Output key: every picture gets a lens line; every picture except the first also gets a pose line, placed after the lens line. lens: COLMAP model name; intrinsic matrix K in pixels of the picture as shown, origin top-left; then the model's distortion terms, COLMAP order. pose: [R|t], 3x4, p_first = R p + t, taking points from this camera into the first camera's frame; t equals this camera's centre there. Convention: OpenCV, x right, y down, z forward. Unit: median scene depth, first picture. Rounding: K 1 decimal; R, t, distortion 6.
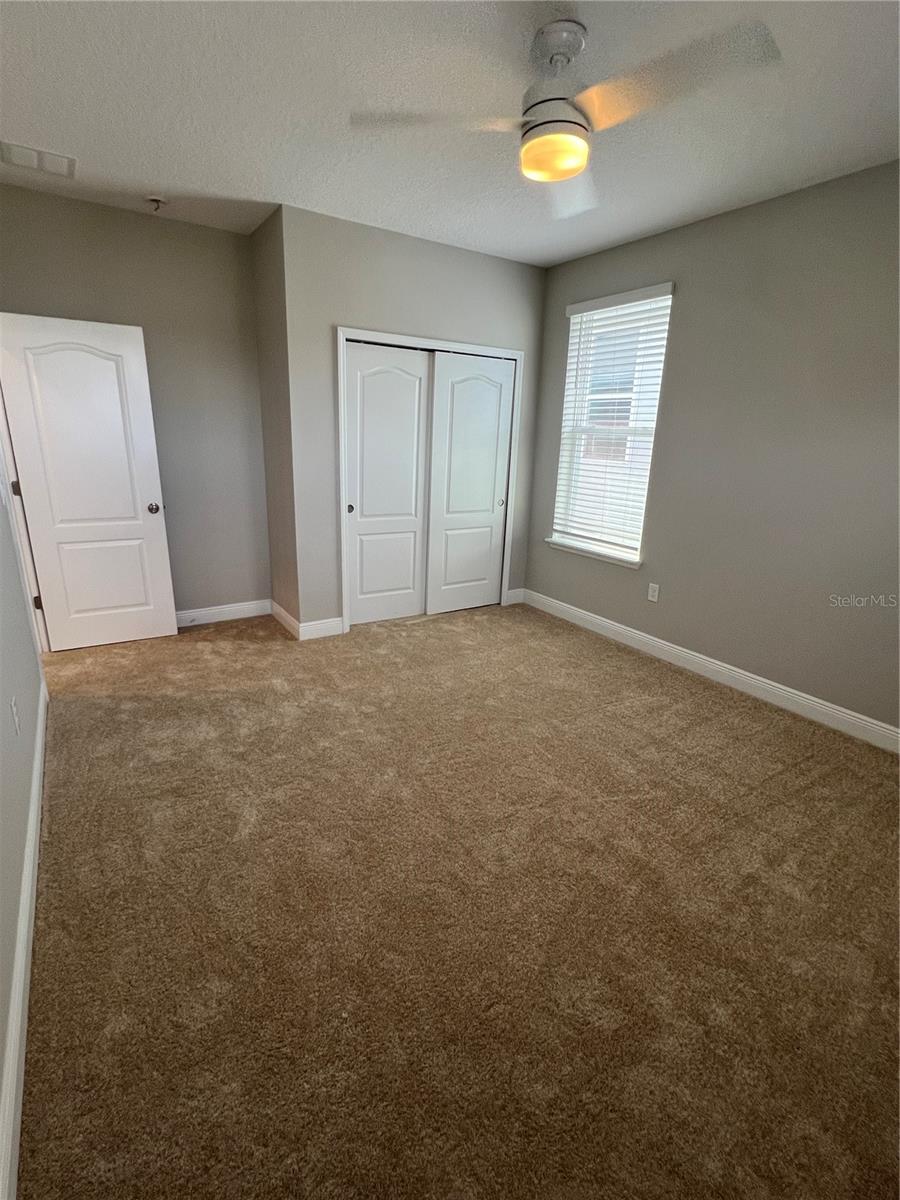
lens RADIAL K [[562.0, 0, 445.1], [0, 562.0, 599.6], [0, 0, 1]] dist [-0.002016, 0.000363]
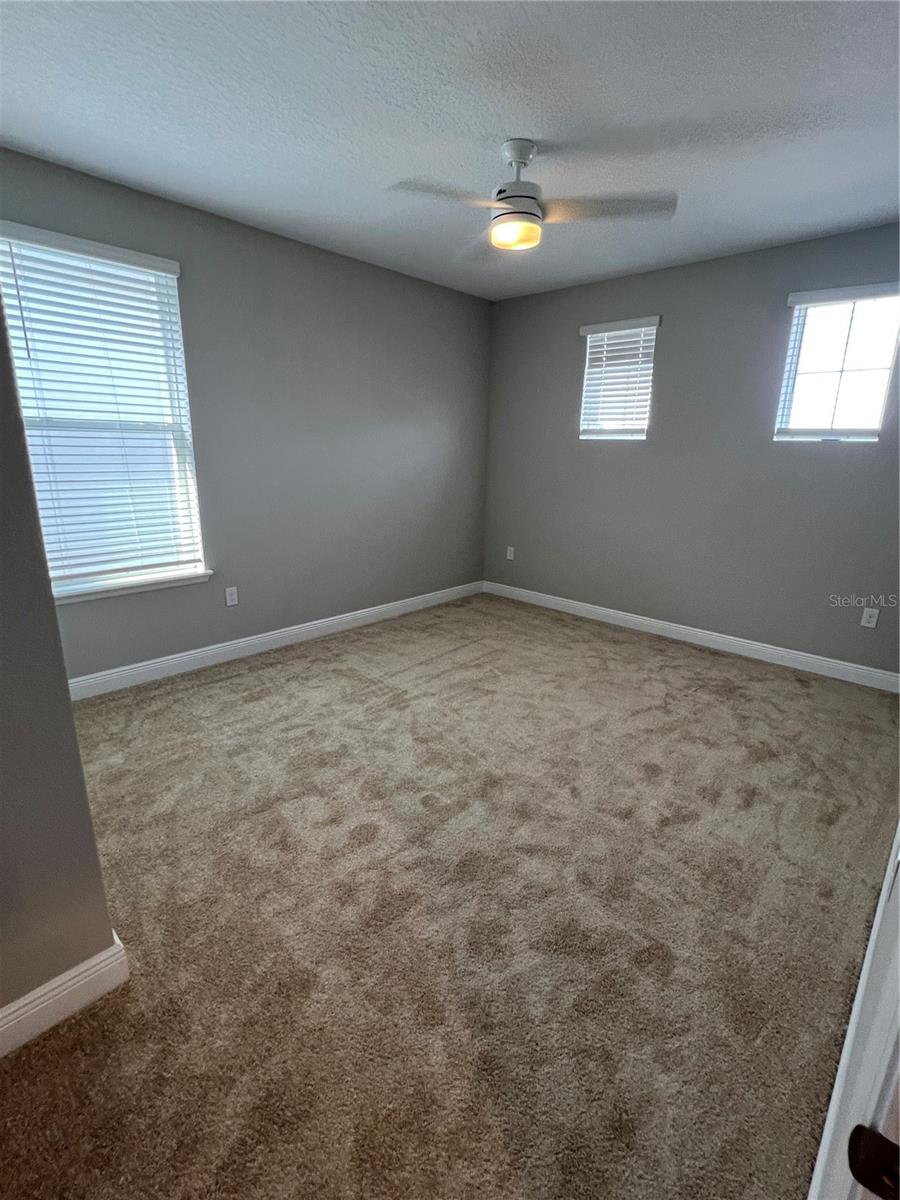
lens RADIAL K [[562.0, 0, 451.2], [0, 562.0, 608.7], [0, 0, 1]] dist [-0.002016, 0.000363]
pose [[-0.240067, -0.309096, 0.920233, -0.612001], [0.251343, 0.895838, 0.366471, -0.250505], [-0.937654, 0.319271, -0.137372, 0.775697]]
